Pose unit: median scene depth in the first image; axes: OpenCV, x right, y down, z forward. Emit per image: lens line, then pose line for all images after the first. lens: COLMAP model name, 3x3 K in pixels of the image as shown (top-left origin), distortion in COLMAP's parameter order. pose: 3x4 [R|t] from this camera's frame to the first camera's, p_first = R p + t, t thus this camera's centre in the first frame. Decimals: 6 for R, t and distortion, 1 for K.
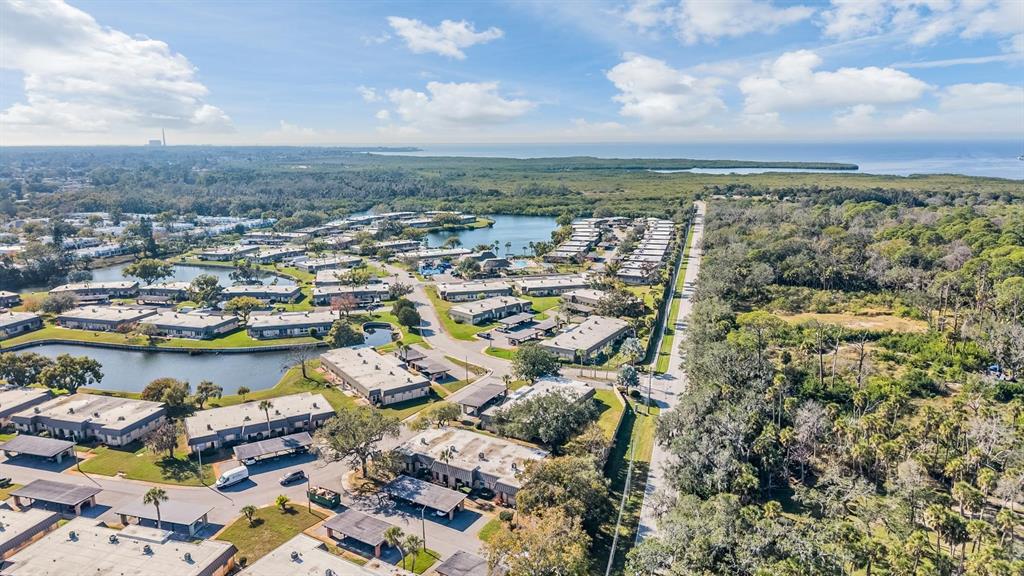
lens RADIAL K [[681.8, 0, 512.0], [0, 681.8, 288.0], [0, 0, 1]] dist [0.065254, -0.085629]
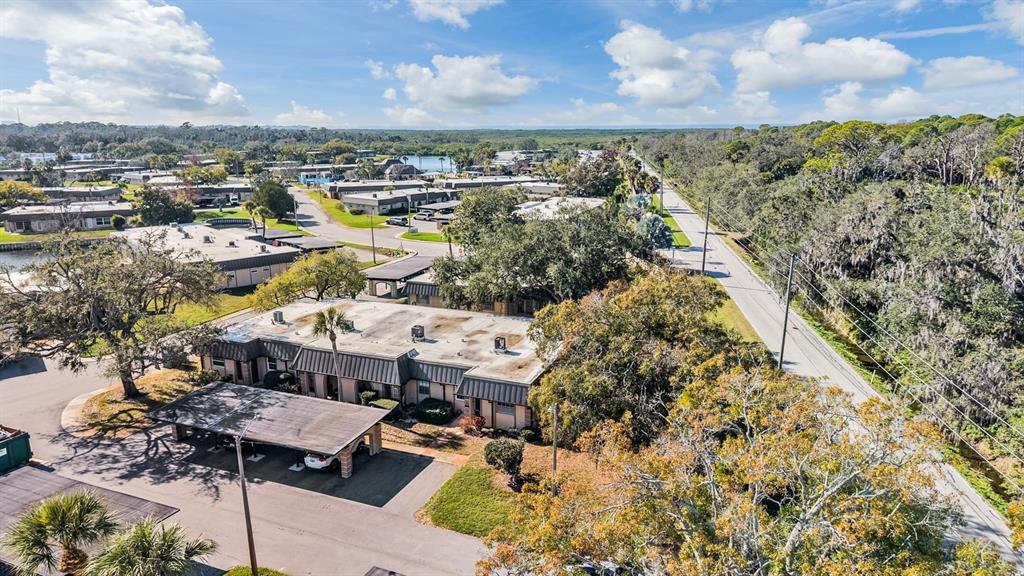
lens RADIAL K [[681.8, 0, 512.0], [0, 681.8, 288.0], [0, 0, 1]] dist [0.065254, -0.085629]
pose [[0.989392, -0.033437, 0.141367, -0.041843], [0.030758, 0.999304, 0.021089, 0.192855], [-0.141974, -0.016517, 0.989733, 0.523270]]
